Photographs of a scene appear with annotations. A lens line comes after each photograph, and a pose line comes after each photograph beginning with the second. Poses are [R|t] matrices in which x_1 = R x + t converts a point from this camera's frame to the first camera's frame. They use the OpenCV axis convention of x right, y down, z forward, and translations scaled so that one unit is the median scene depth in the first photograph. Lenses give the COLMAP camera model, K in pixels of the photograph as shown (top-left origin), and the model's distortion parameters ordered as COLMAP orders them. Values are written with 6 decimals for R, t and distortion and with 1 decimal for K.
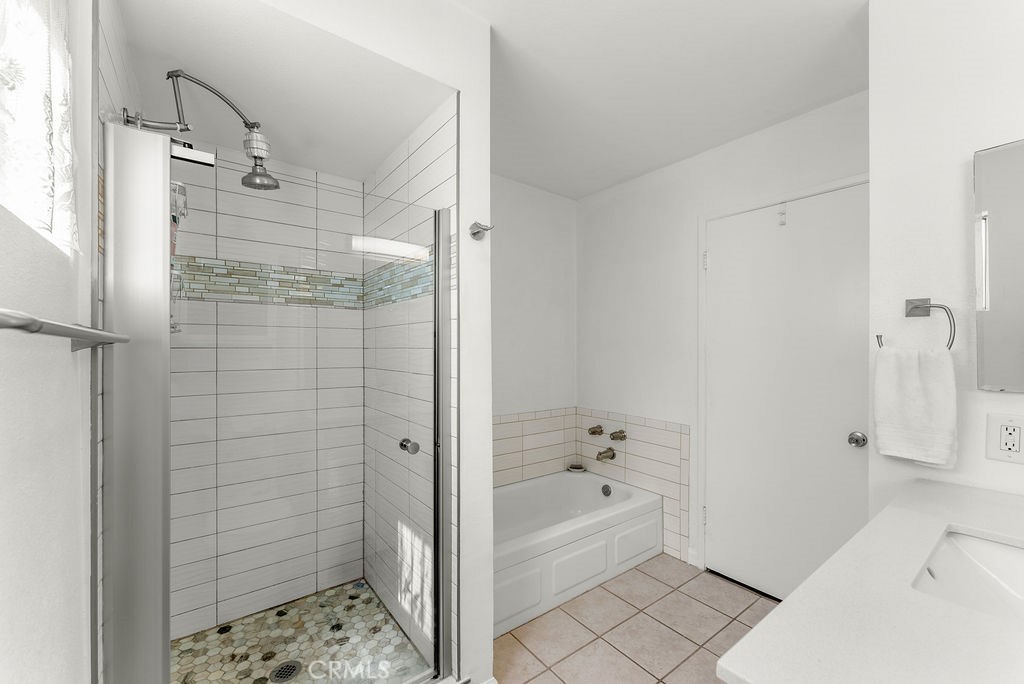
lens RADIAL K [[415.7, 0, 509.9], [0, 415.7, 352.9], [0, 0, 1]] dist [0.000496, 0.000024]
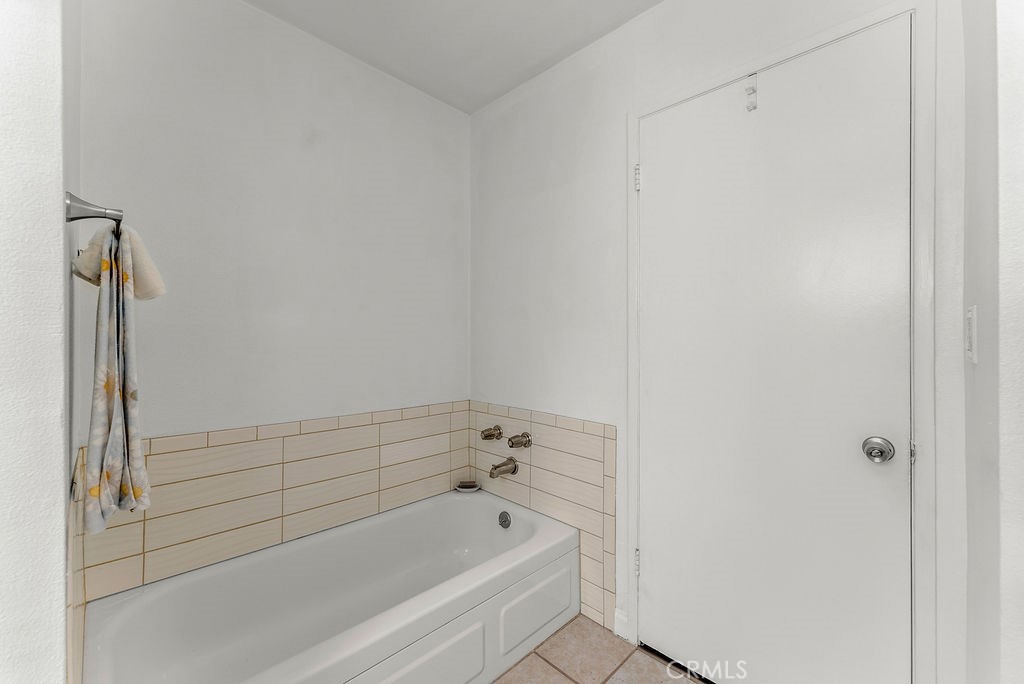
lens RADIAL K [[414.5, 0, 512.0], [0, 414.5, 342.0], [0, 0, 1]] dist [-0.000318, -0.000061]
pose [[0.990571, -0.000619, 0.137002, 0.152038], [0.001304, 0.999987, -0.004909, 0.036825], [-0.136997, 0.005041, 0.990559, 0.314032]]
